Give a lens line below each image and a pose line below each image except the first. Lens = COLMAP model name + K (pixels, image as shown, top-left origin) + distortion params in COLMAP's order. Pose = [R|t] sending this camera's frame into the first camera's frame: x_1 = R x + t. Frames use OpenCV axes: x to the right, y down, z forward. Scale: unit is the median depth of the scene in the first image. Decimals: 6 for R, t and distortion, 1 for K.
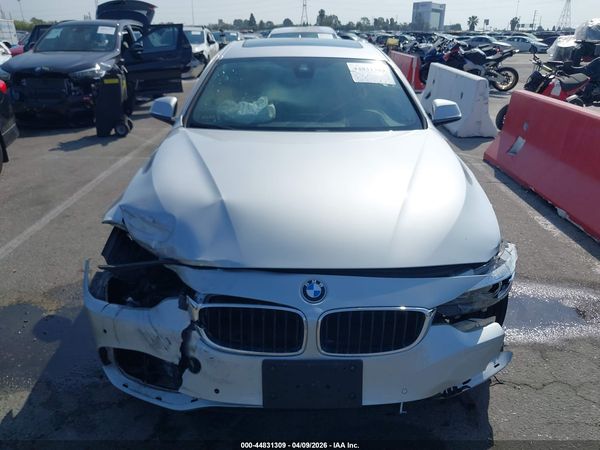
lens RADIAL K [[465.4, 0, 300.0], [0, 465.4, 225.0], [0, 0, 1]] dist [0.003946, -0.006111]
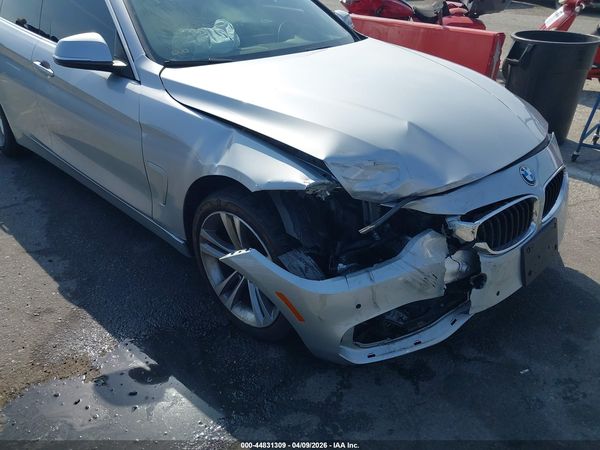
lens RADIAL K [[464.1, 0, 304.9], [0, 464.1, 227.1], [0, 0, 1]] dist [0.006012, -0.006677]
pose [[0.699290, -0.345663, 0.625708, -0.974005], [0.254772, 0.938350, 0.233644, -0.130561], [-0.667896, -0.003972, 0.744244, 0.440317]]
